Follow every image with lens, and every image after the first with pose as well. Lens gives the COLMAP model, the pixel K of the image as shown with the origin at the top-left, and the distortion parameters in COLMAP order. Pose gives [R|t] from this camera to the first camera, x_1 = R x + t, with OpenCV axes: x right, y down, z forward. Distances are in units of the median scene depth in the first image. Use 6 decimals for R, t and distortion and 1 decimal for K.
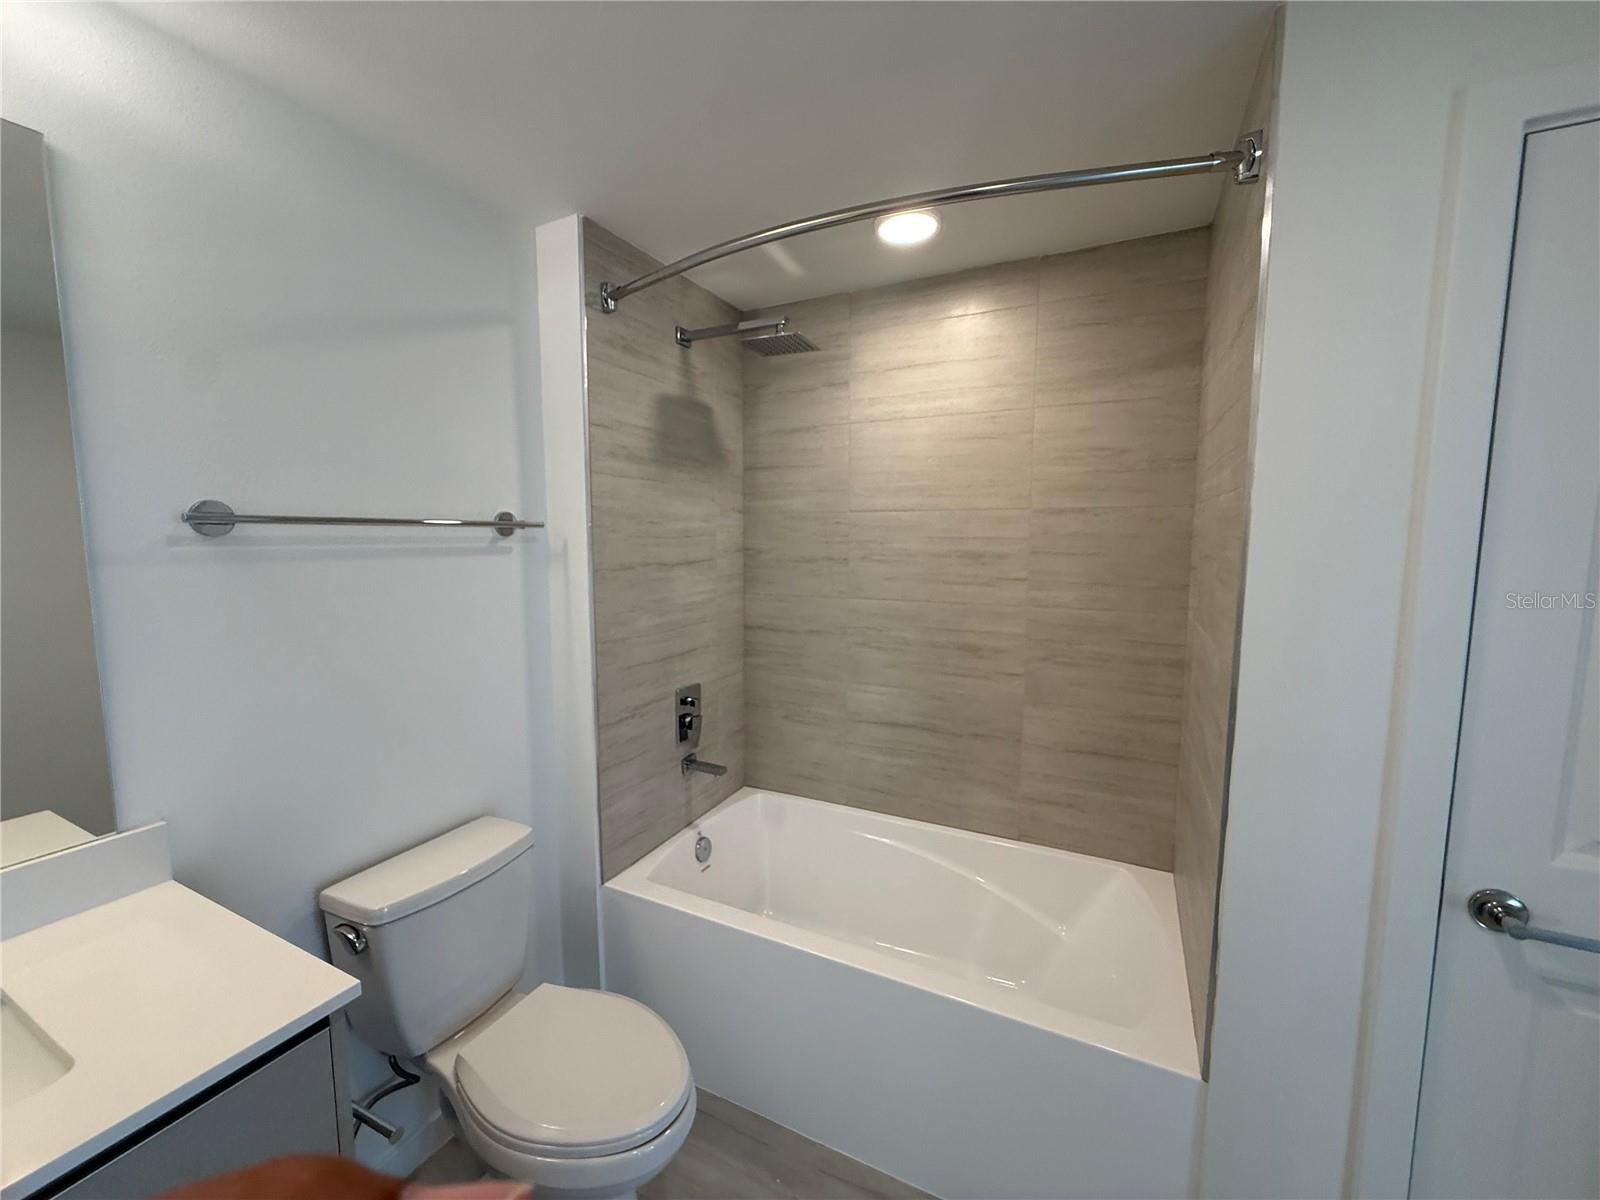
lens RADIAL K [[639.2, 0, 801.5], [0, 639.2, 598.0], [0, 0, 1]] dist [-0.002963, 0.000509]
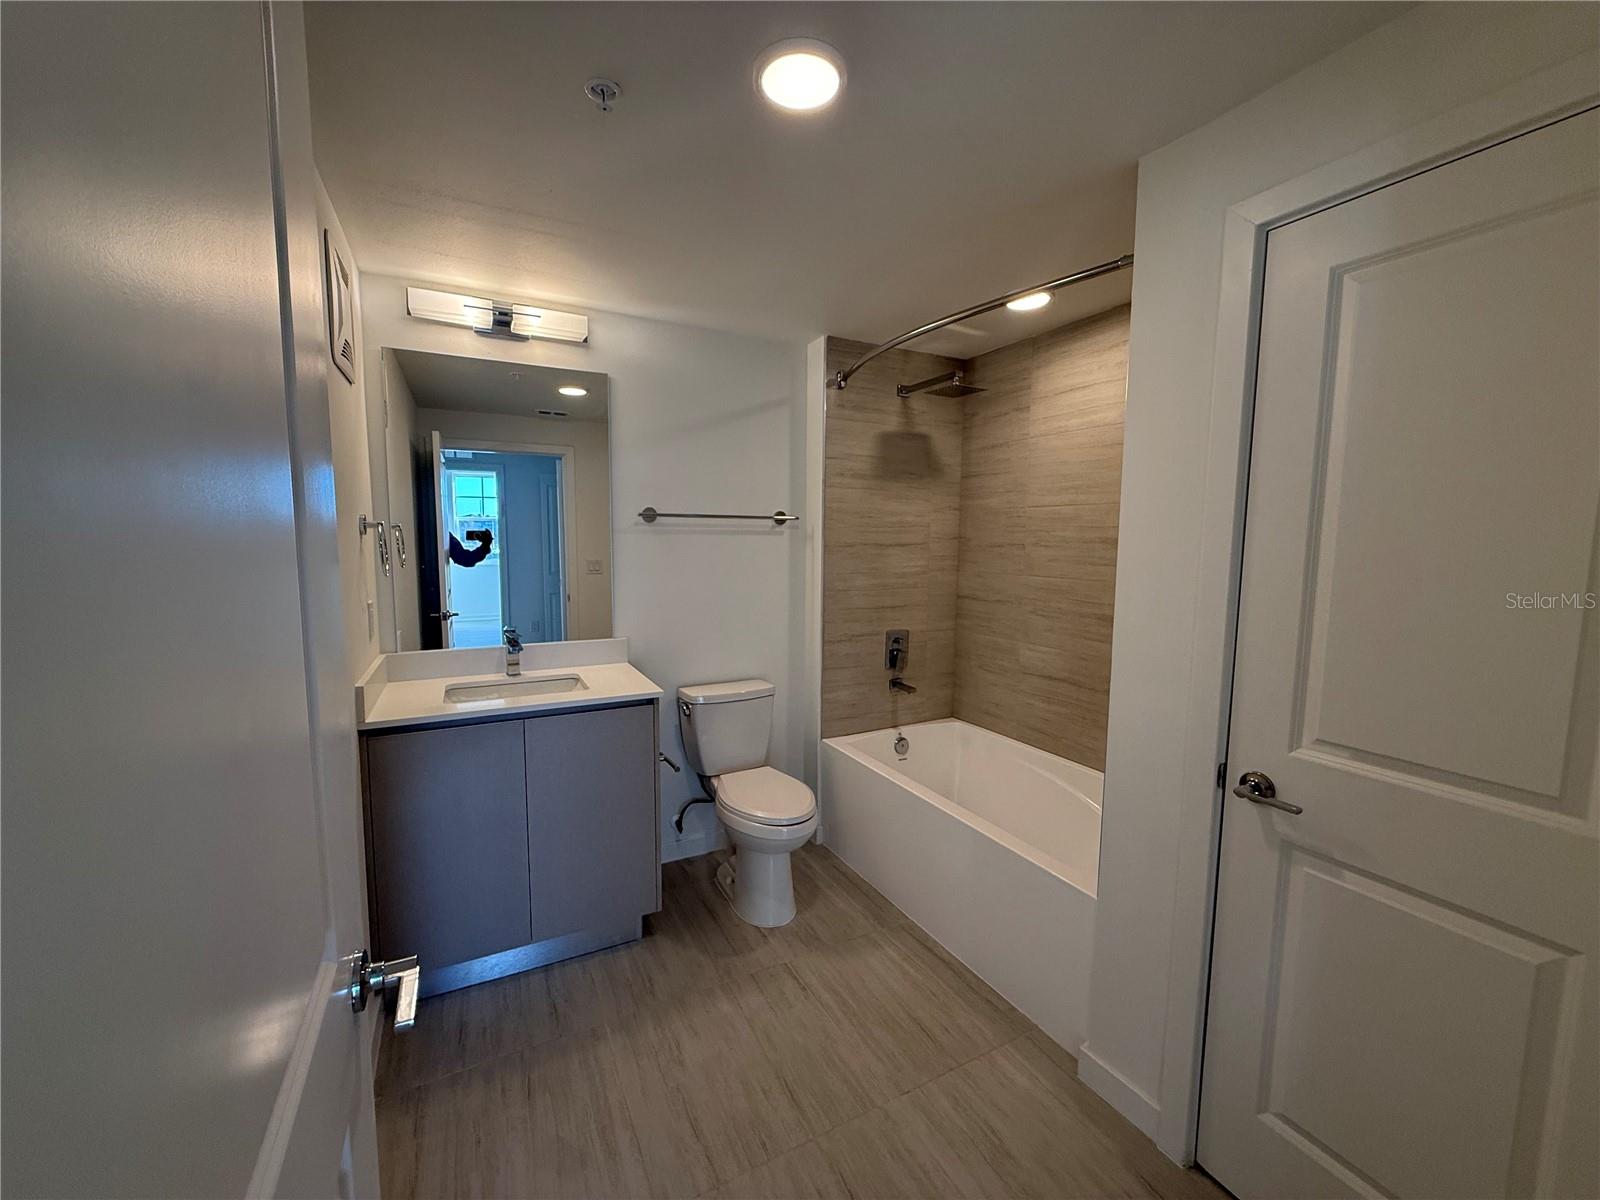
lens RADIAL K [[639.2, 0, 798.1], [0, 639.2, 598.6], [0, 0, 1]] dist [-0.002963, 0.000509]
pose [[0.814365, 0.061512, -0.577084, 0.476711], [-0.064253, 0.997810, 0.015686, 0.059222], [0.576785, 0.024305, 0.816534, -0.318326]]
